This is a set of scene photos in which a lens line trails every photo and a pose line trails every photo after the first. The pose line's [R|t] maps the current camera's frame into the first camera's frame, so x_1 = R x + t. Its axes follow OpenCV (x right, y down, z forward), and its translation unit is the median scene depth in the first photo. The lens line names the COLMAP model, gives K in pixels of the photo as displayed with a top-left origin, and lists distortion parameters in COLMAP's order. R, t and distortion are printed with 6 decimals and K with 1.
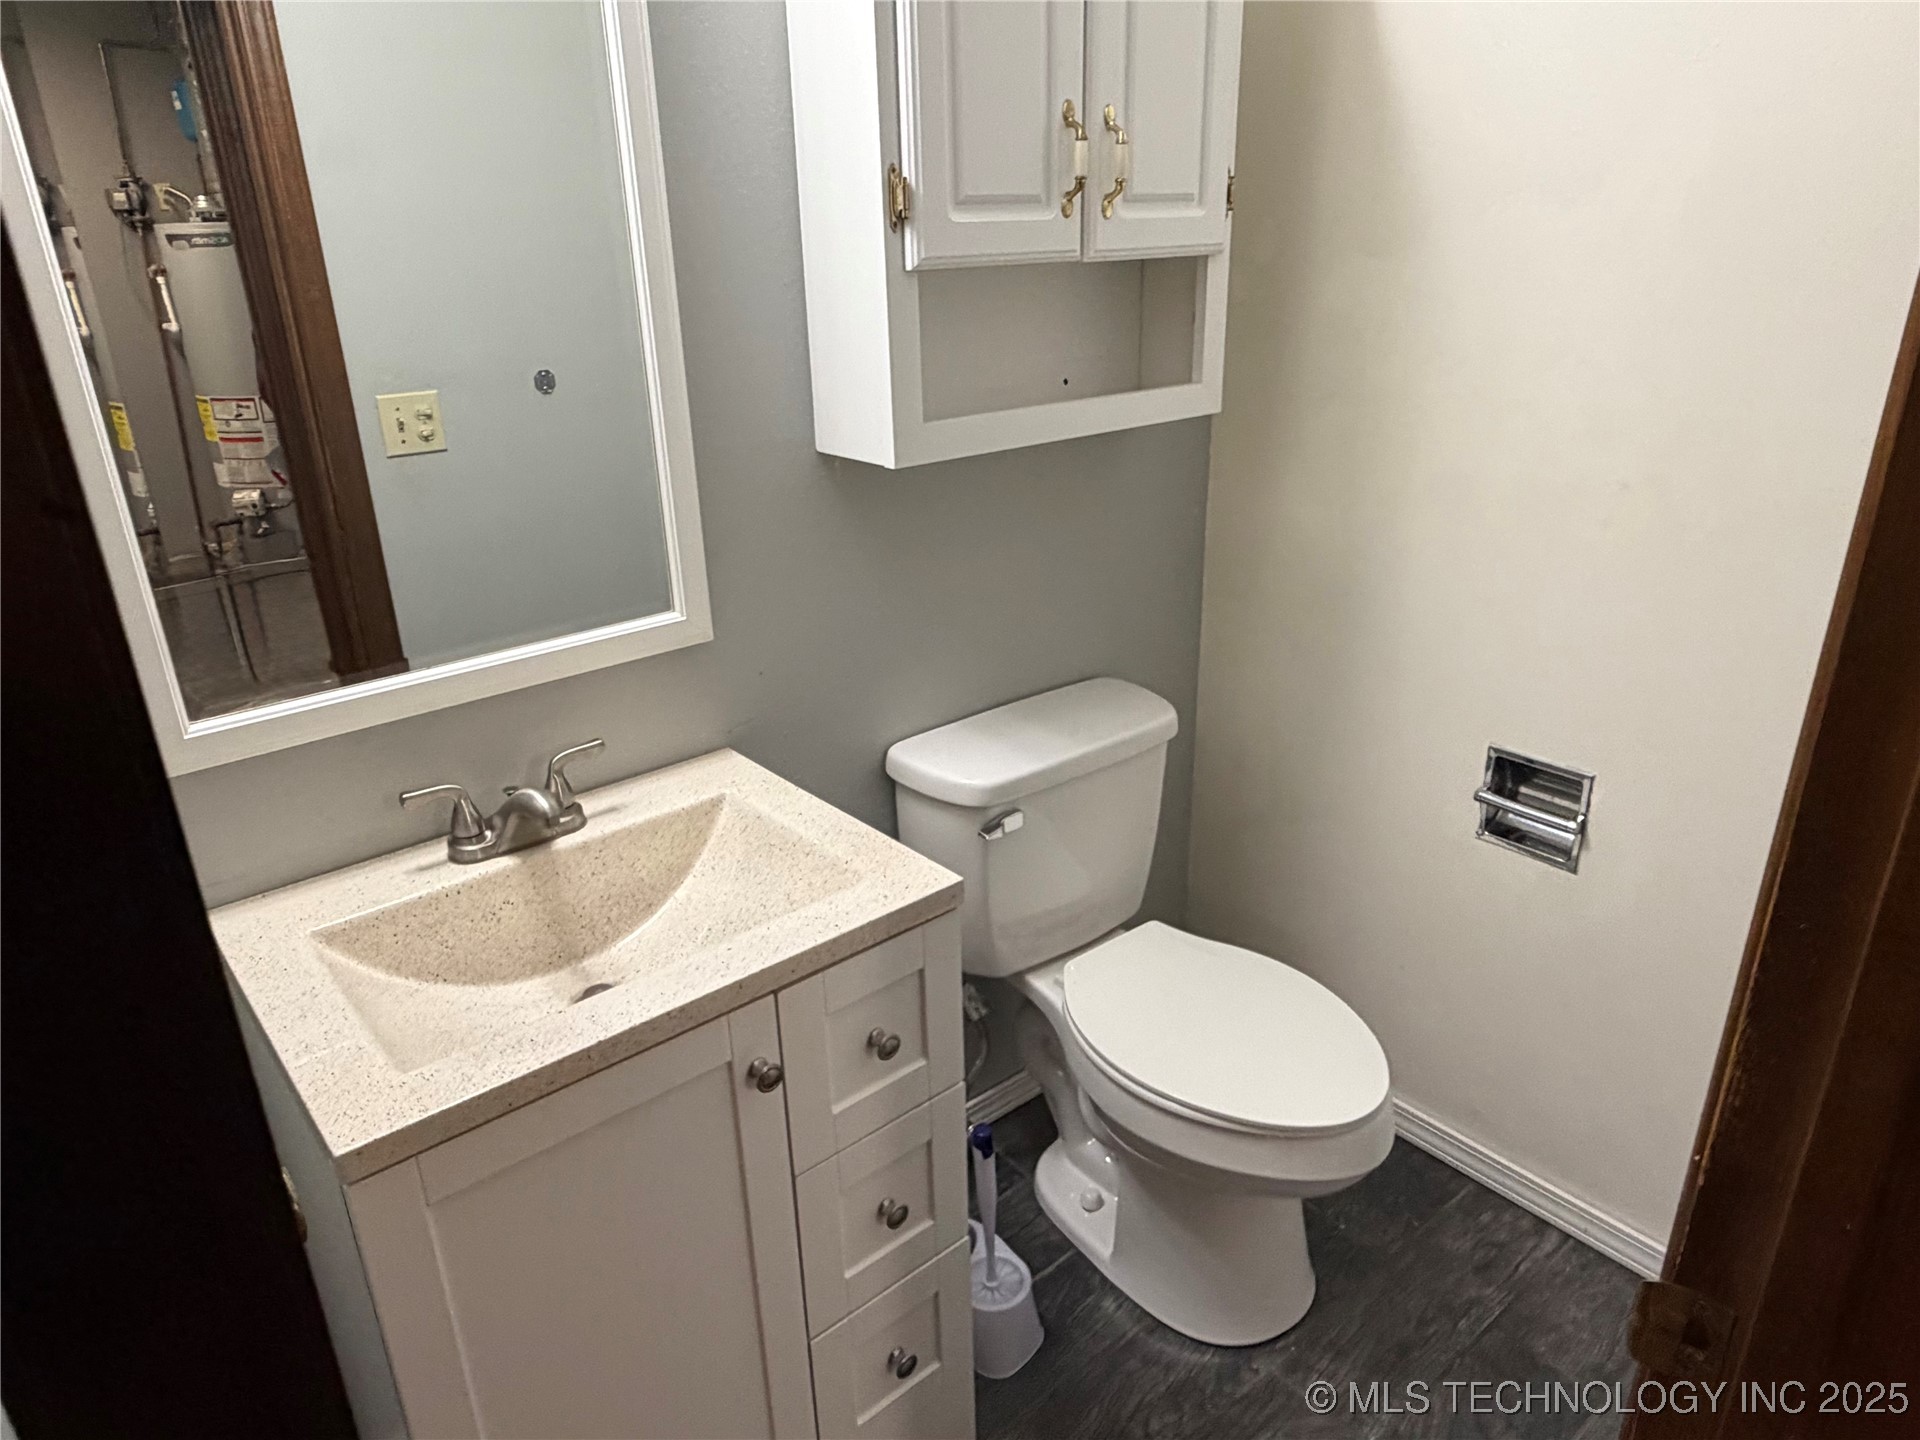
lens RADIAL K [[1235.2, 0, 962.6], [0, 1235.2, 722.8], [0, 0, 1]] dist [0.005154, -0.001672]
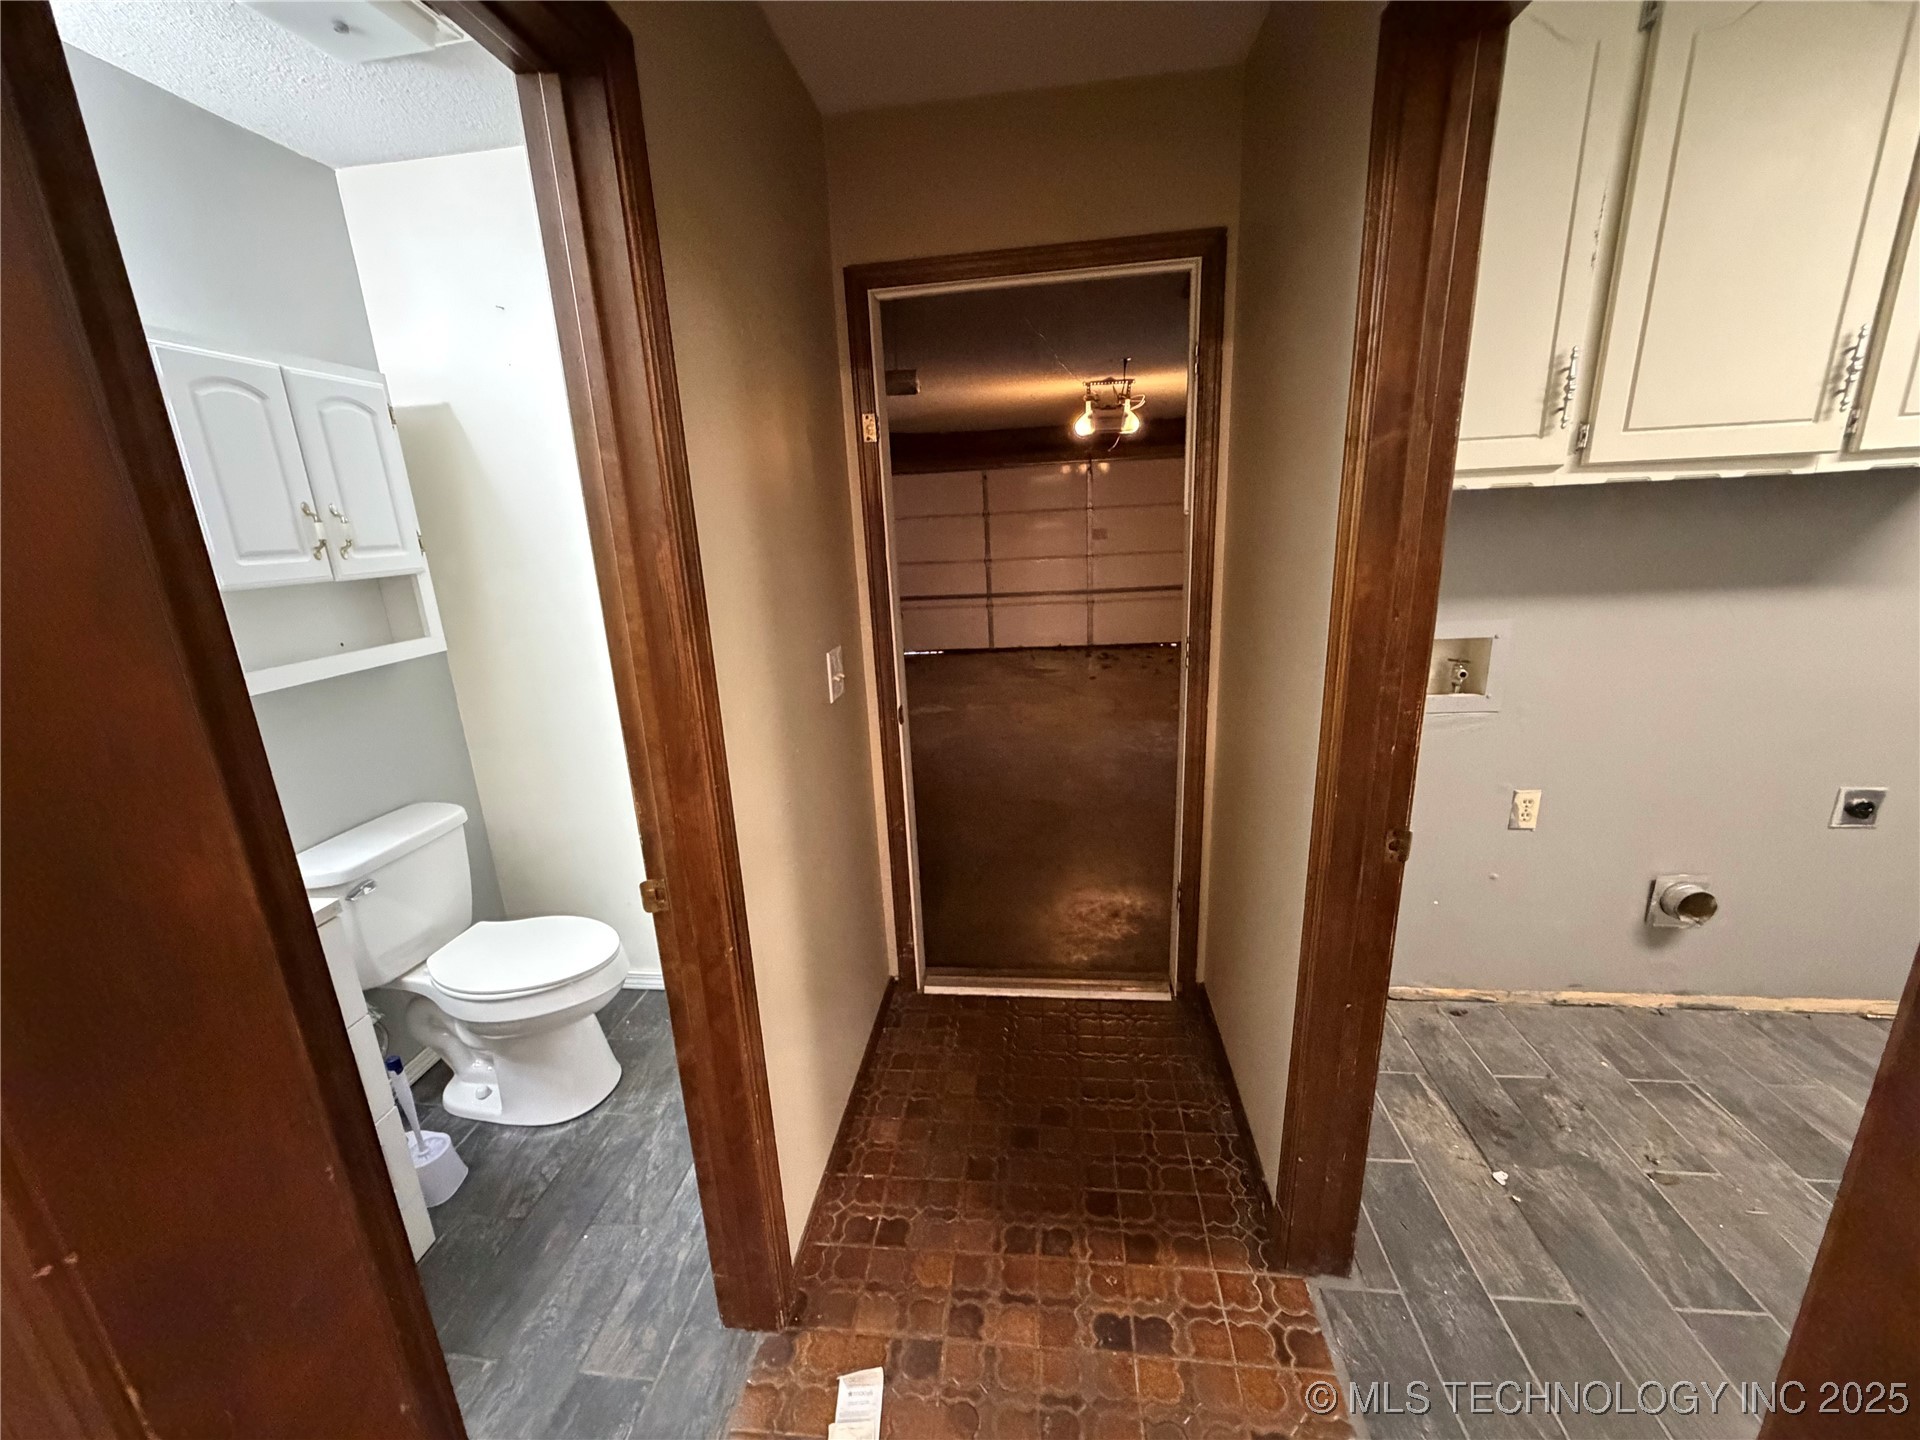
lens RADIAL K [[759.5, 0, 956.2], [0, 759.5, 725.2], [0, 0, 1]] dist [0.000964, -0.000928]
pose [[0.723732, -0.193655, 0.662352, -0.025366], [0.285428, 0.957872, -0.031821, 0.131288], [-0.628286, 0.212084, 0.748517, -0.376800]]
